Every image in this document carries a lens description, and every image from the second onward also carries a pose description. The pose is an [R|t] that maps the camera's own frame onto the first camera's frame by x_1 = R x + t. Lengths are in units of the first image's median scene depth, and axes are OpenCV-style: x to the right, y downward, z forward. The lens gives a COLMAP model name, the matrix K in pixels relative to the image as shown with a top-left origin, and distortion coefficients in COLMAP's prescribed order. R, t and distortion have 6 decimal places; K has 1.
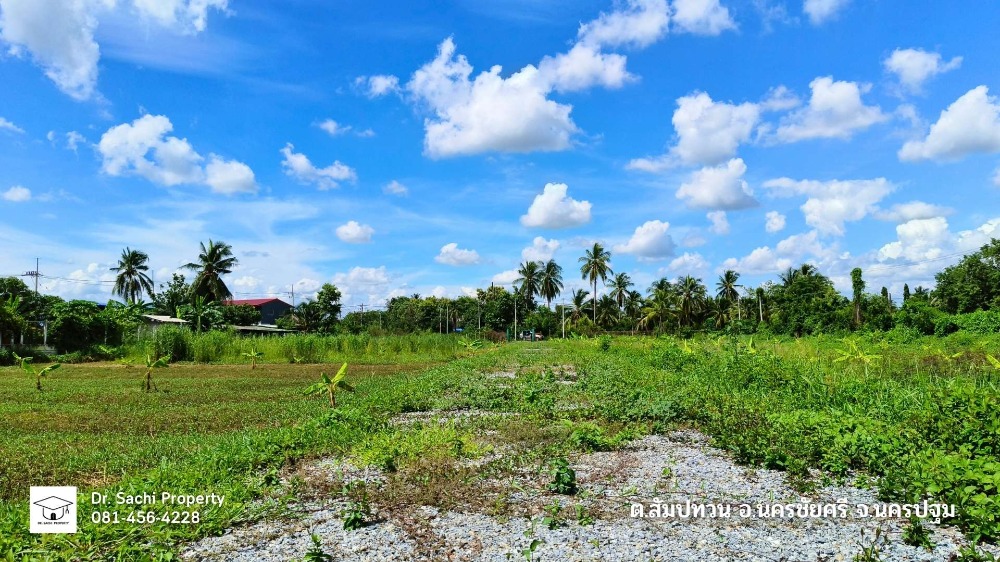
lens RADIAL K [[659.0, 0, 500.0], [0, 659.0, 281.0], [0, 0, 1]] dist [0.186083, 0.000134]
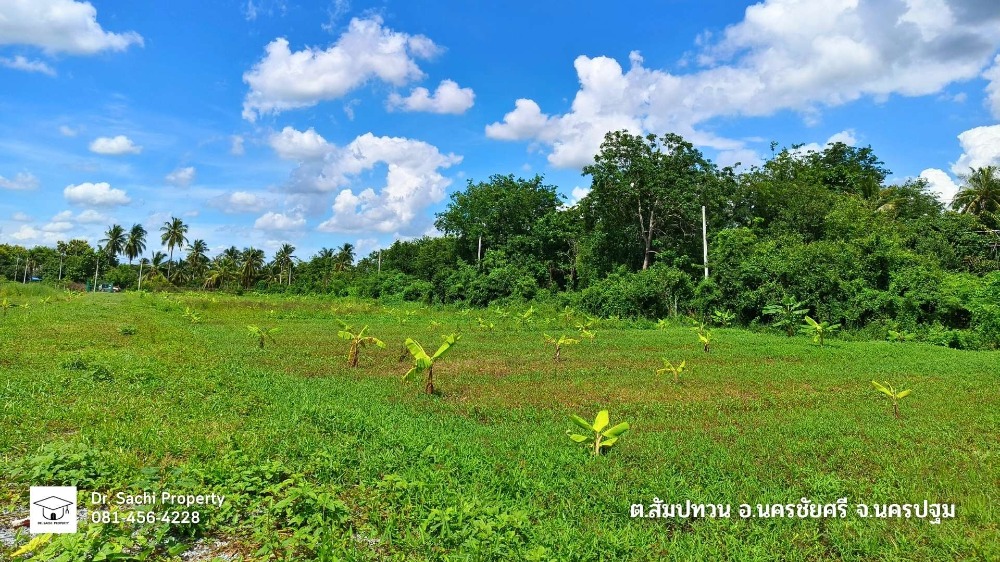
lens RADIAL K [[676.6, 0, 499.6], [0, 676.6, 206.0], [0, 0, 1]] dist [0.001658, -0.022525]
pose [[0.844718, 0.109671, 0.523854, -0.012741], [-0.084743, 0.993840, -0.071417, -0.035741], [-0.528460, 0.015934, 0.848809, -0.398330]]
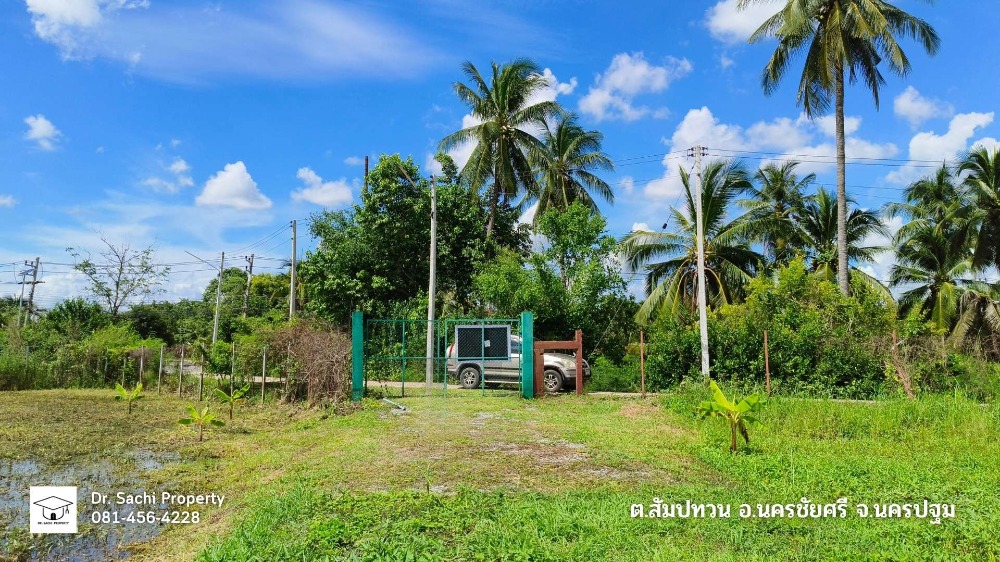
lens RADIAL K [[645.1, 0, 500.0], [0, 645.1, 281.0], [0, 0, 1]] dist [0.005535, 0.001025]
pose [[0.998134, 0.033683, 0.050938, 0.031860], [-0.031548, 0.998613, -0.042157, 0.062816], [-0.052287, 0.040471, 0.997812, 0.752452]]
